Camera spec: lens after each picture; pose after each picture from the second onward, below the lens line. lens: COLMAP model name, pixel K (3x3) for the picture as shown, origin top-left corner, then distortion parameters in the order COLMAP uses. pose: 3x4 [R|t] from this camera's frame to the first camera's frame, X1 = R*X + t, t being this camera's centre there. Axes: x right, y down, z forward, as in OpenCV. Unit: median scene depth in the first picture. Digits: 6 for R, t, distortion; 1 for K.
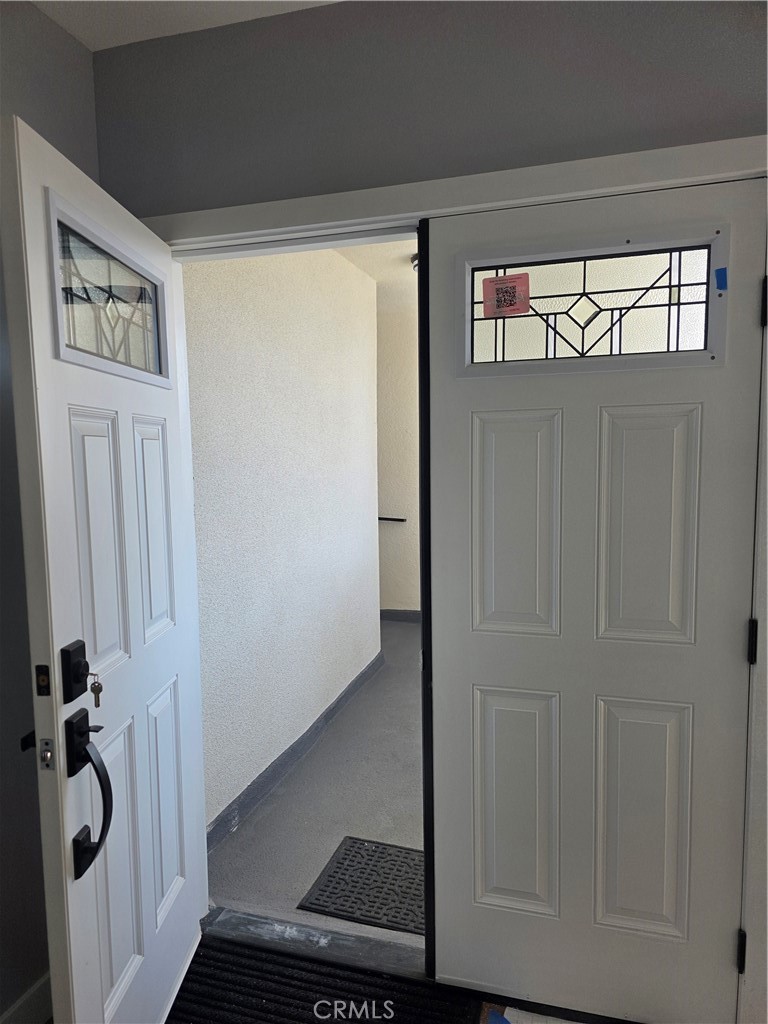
lens RADIAL K [[683.0, 0, 382.0], [0, 683.0, 514.5], [0, 0, 1]] dist [0.041926, -0.003378]
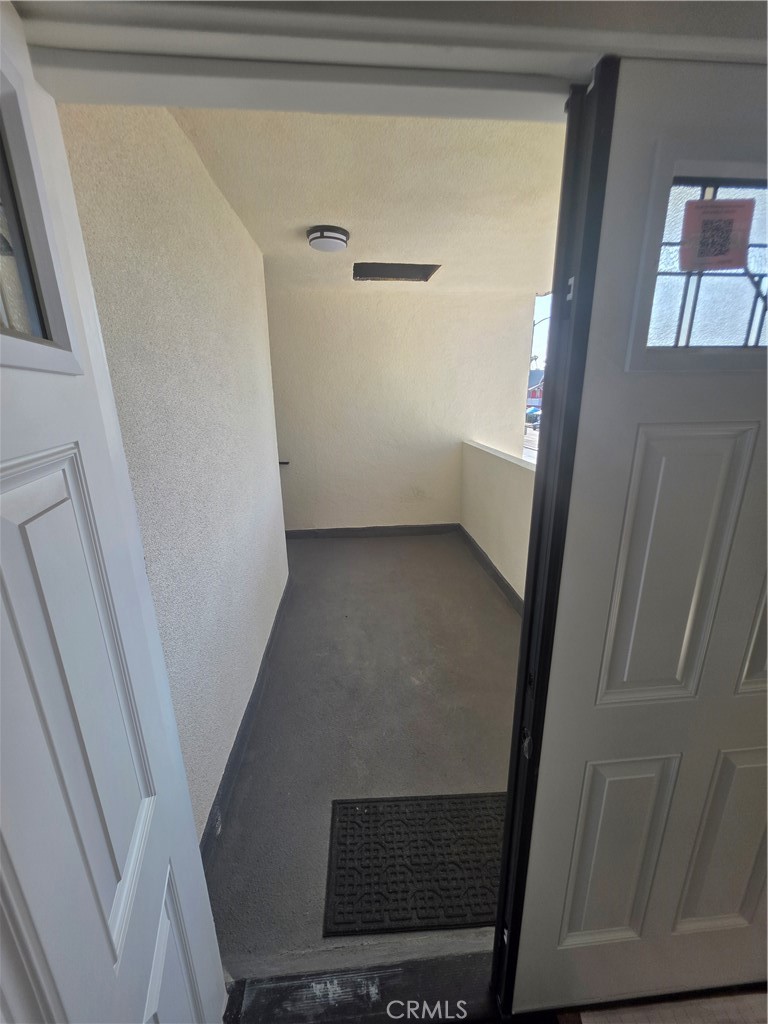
lens RADIAL K [[408.9, 0, 391.8], [0, 408.9, 508.5], [0, 0, 1]] dist [-0.000966, 0.000945]
pose [[0.929071, -0.095022, 0.357489, -0.226582], [0.029363, 0.982337, 0.184800, -0.143387], [-0.368735, -0.161195, 0.915451, 0.679907]]
